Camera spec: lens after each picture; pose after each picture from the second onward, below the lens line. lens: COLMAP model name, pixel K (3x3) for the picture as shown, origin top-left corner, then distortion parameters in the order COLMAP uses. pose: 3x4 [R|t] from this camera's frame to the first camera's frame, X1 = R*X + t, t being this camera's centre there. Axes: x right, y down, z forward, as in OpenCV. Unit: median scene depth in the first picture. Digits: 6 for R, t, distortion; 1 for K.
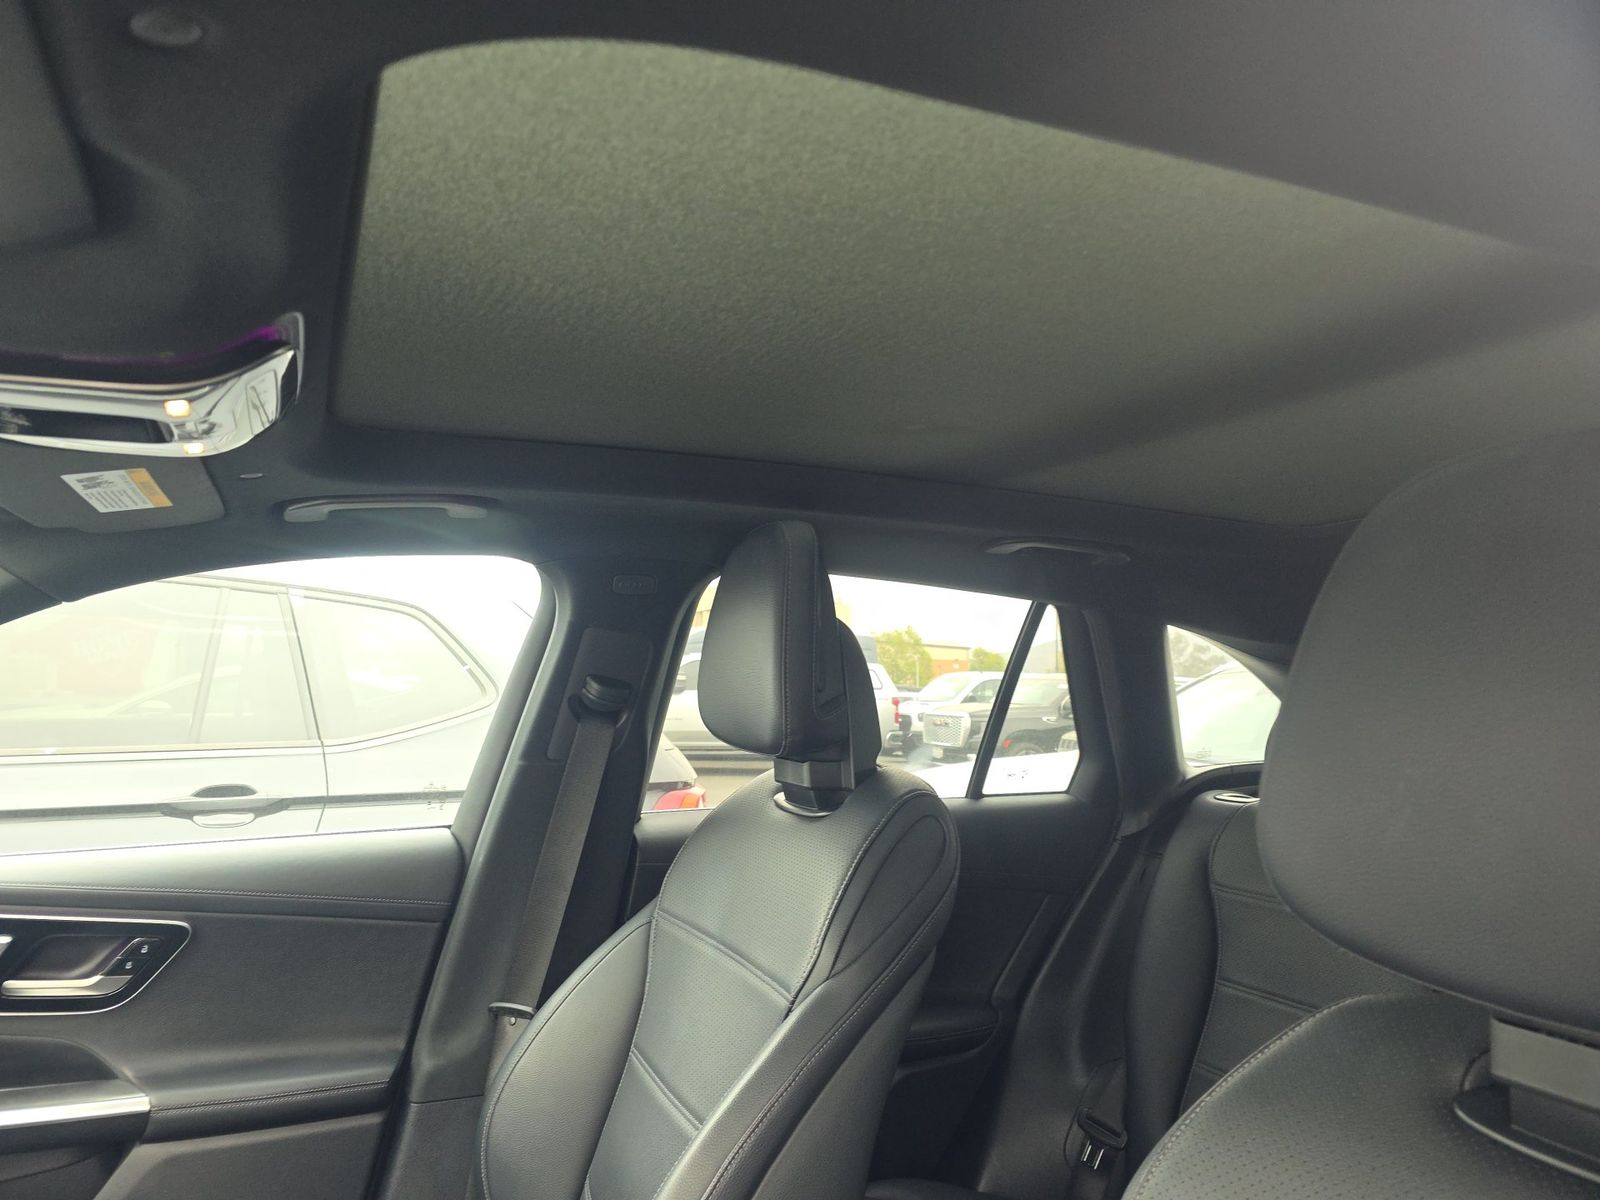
lens RADIAL K [[1051.8, 0, 801.5], [0, 1051.8, 552.4], [0, 0, 1]] dist [0.051844, -0.087656]
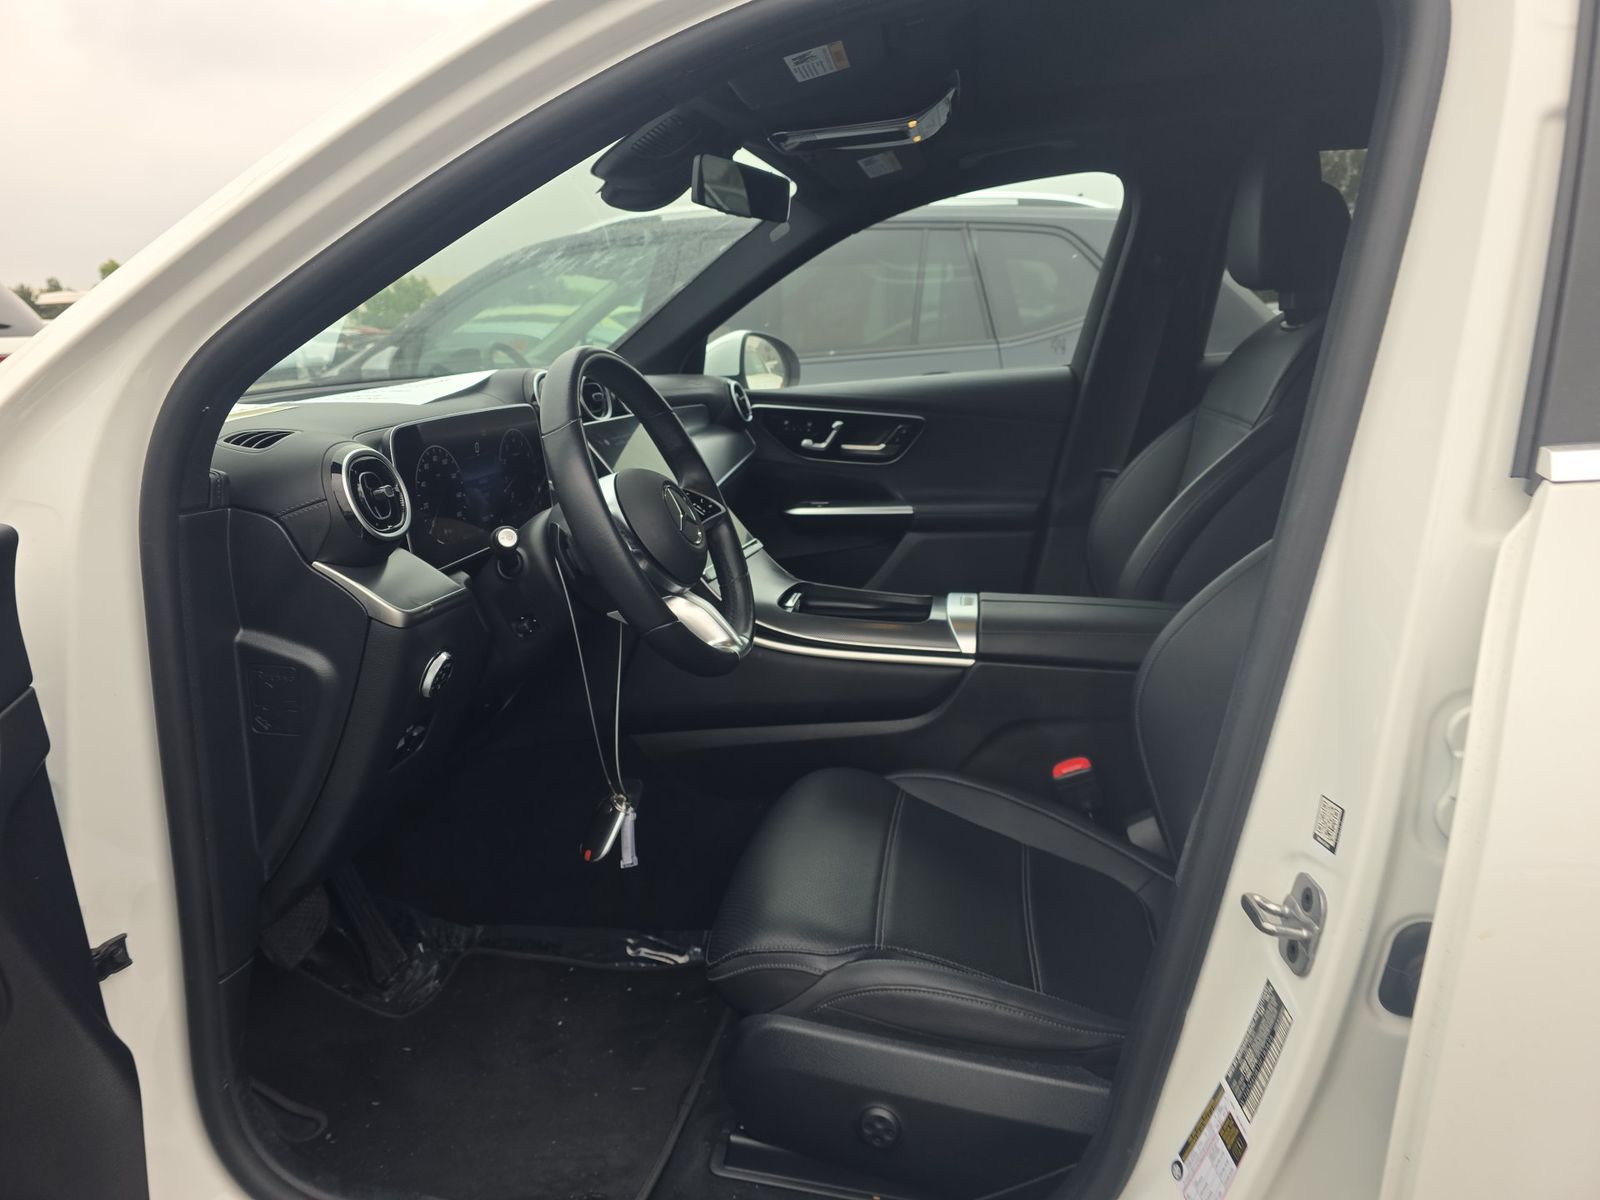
lens RADIAL K [[1029.0, 0, 777.1], [0, 1029.0, 599.9], [0, 0, 1]] dist [0.079747, -0.069472]
pose [[0.804635, 0.097359, -0.585733, 0.276112], [0.129331, 0.934044, 0.332919, 0.018589], [0.579513, -0.343632, 0.738973, -0.548457]]
